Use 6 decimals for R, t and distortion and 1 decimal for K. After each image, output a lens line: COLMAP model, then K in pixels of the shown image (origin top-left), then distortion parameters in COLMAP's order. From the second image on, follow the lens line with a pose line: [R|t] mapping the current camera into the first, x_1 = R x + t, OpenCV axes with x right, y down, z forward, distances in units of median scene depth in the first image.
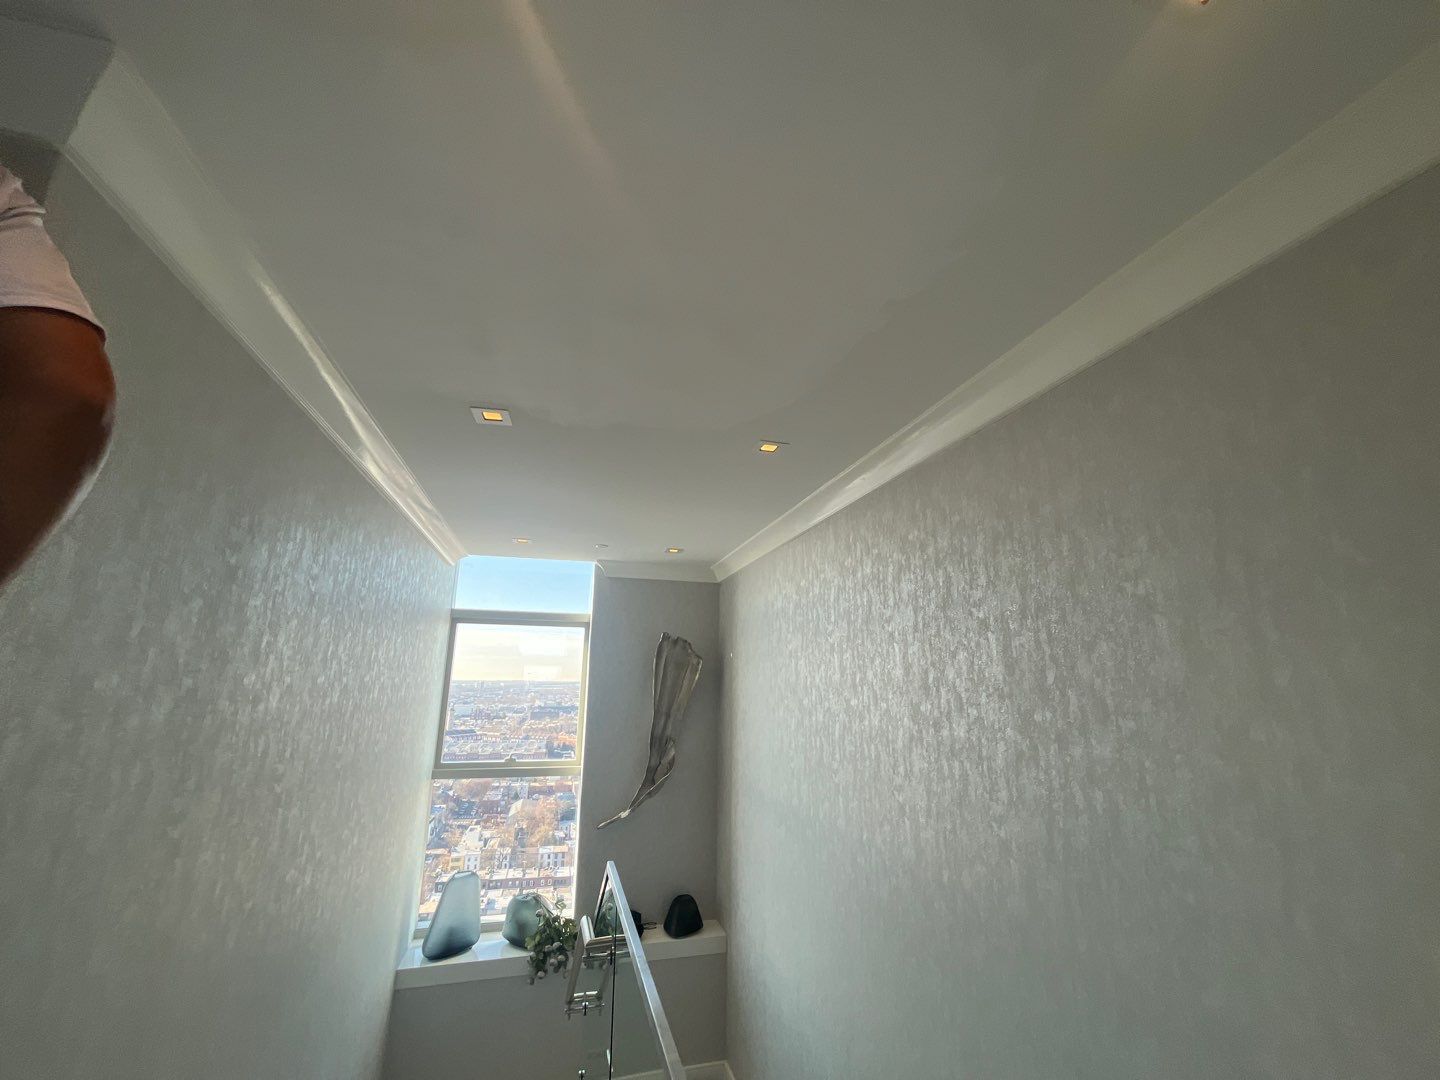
lens RADIAL K [[580.9, 0, 723.0], [0, 580.9, 540.9], [0, 0, 1]] dist [0.000192, 0.000289]
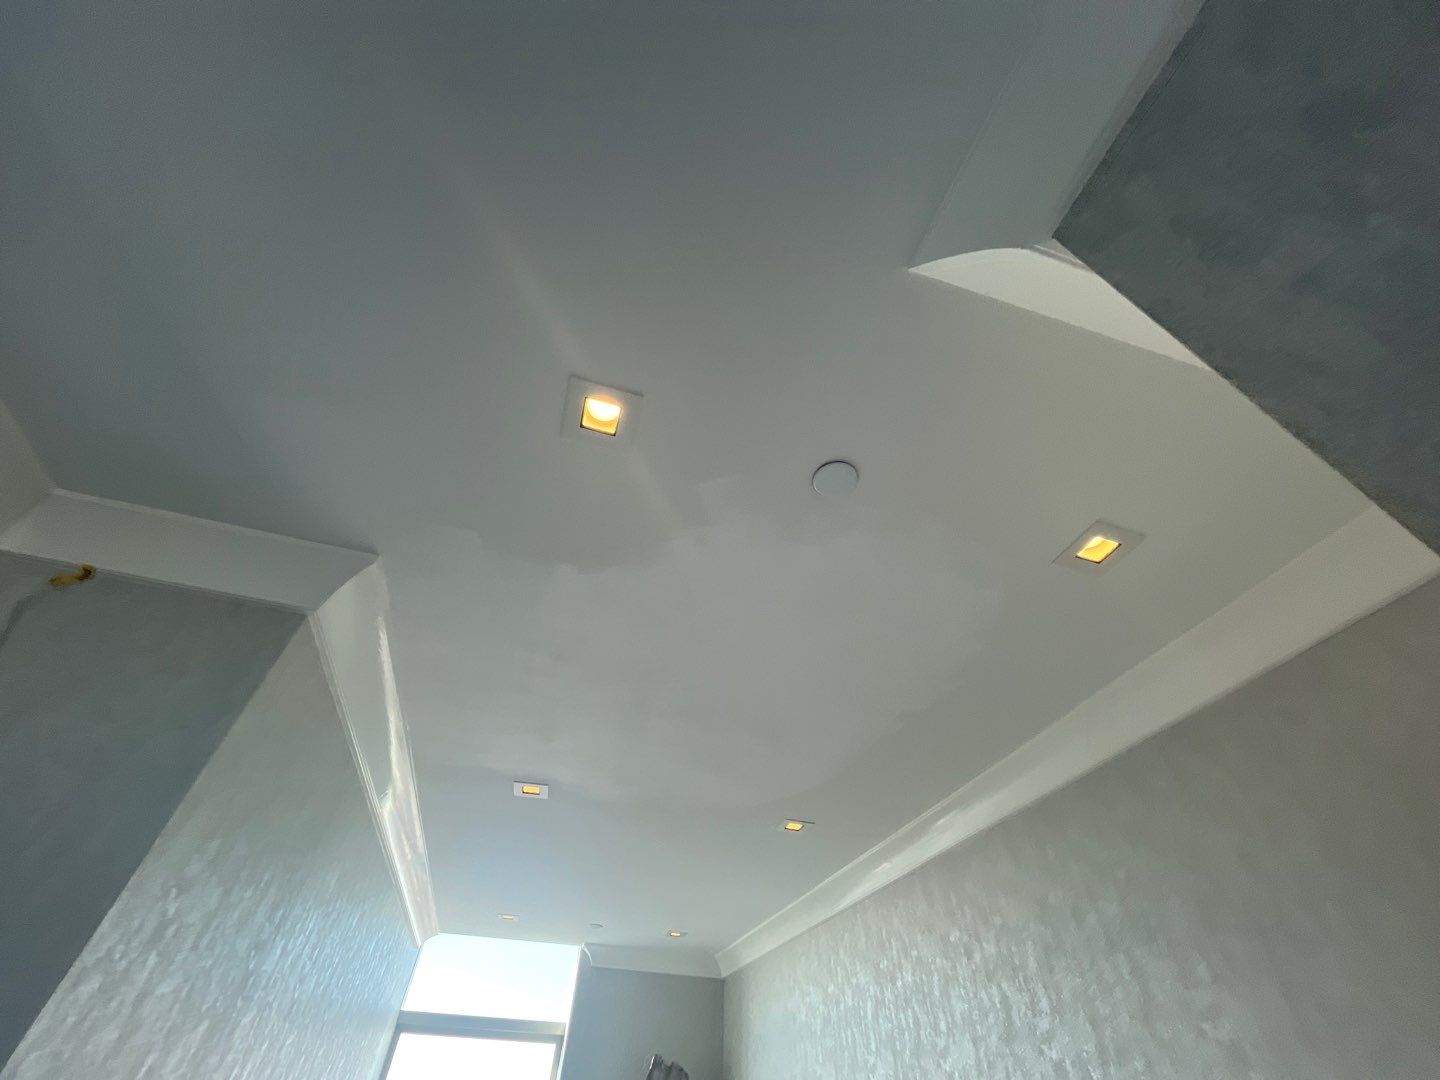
lens RADIAL K [[580.9, 0, 716.6], [0, 580.9, 539.8], [0, 0, 1]] dist [0.000192, 0.000289]
pose [[0.999652, 0.026358, 0.001357, -0.070465], [-0.021656, 0.848551, -0.528670, -0.046179], [-0.015086, 0.528456, 0.848826, -0.120697]]
